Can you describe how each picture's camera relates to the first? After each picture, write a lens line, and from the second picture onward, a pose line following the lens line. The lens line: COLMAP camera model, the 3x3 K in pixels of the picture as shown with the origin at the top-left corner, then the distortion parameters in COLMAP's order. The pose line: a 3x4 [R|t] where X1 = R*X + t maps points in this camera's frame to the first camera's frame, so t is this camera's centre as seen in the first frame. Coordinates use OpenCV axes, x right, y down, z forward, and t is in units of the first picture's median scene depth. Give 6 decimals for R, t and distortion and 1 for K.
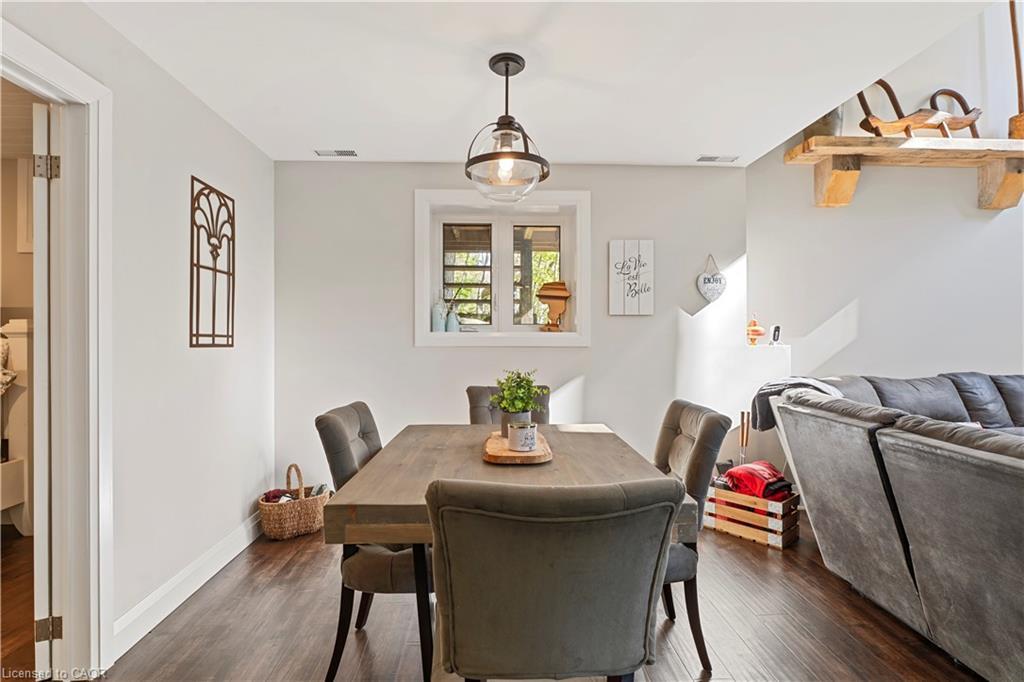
lens RADIAL K [[497.6, 0, 512.0], [0, 497.6, 341.0], [0, 0, 1]] dist [-0.000882, 0.000328]
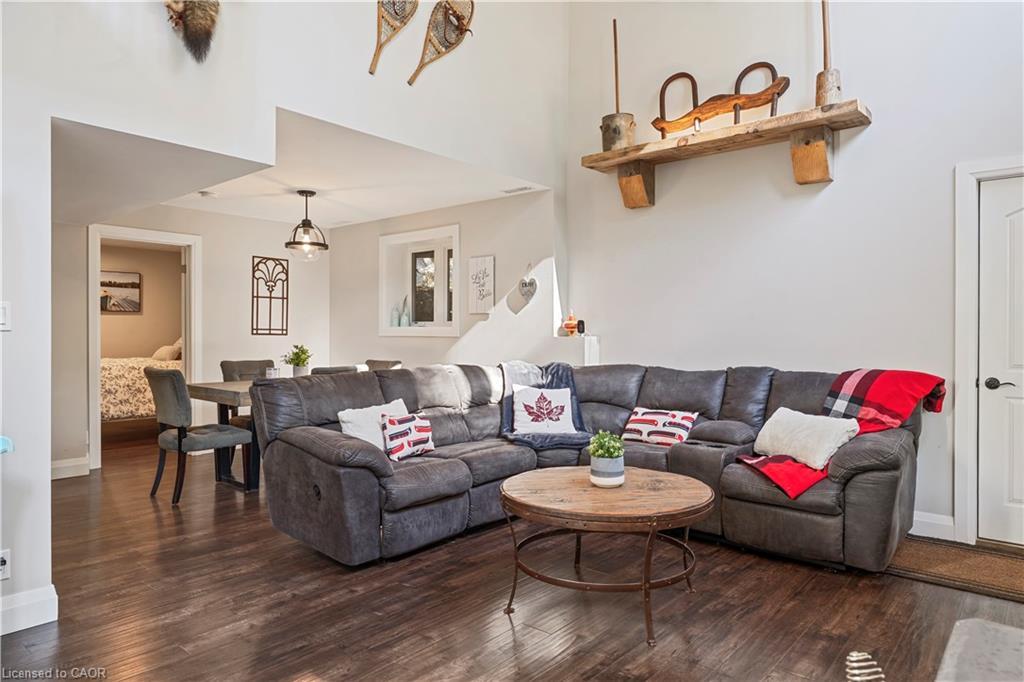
lens RADIAL K [[646.0, 0, 512.0], [0, 646.0, 341.0], [0, 0, 1]] dist [-0.000234, -0.000569]
pose [[0.733489, 0.009541, -0.679634, 1.934624], [-0.006784, 0.999954, 0.006716, 0.011898], [0.679667, -0.000316, 0.733520, -0.278144]]
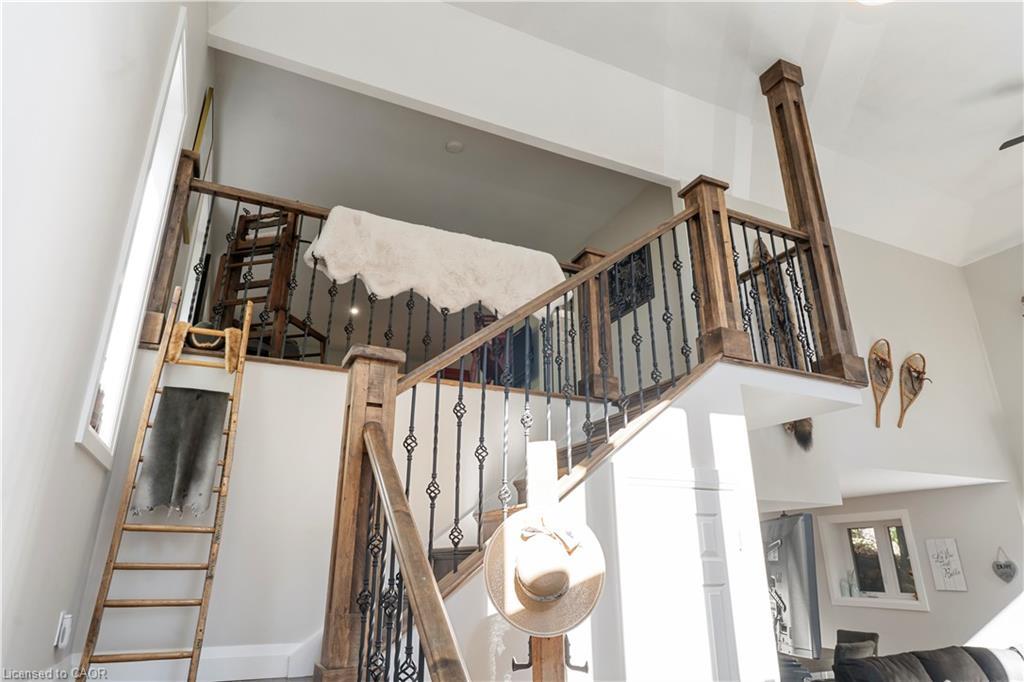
lens RADIAL K [[609.6, 0, 510.9], [0, 609.6, 334.0], [0, 0, 1]] dist [-0.000205, -0.000336]
pose [[0.385356, -0.324438, -0.863852, 2.075441], [-0.006205, 0.935221, -0.354010, -0.155086], [0.922747, 0.141780, 0.358380, -1.339220]]
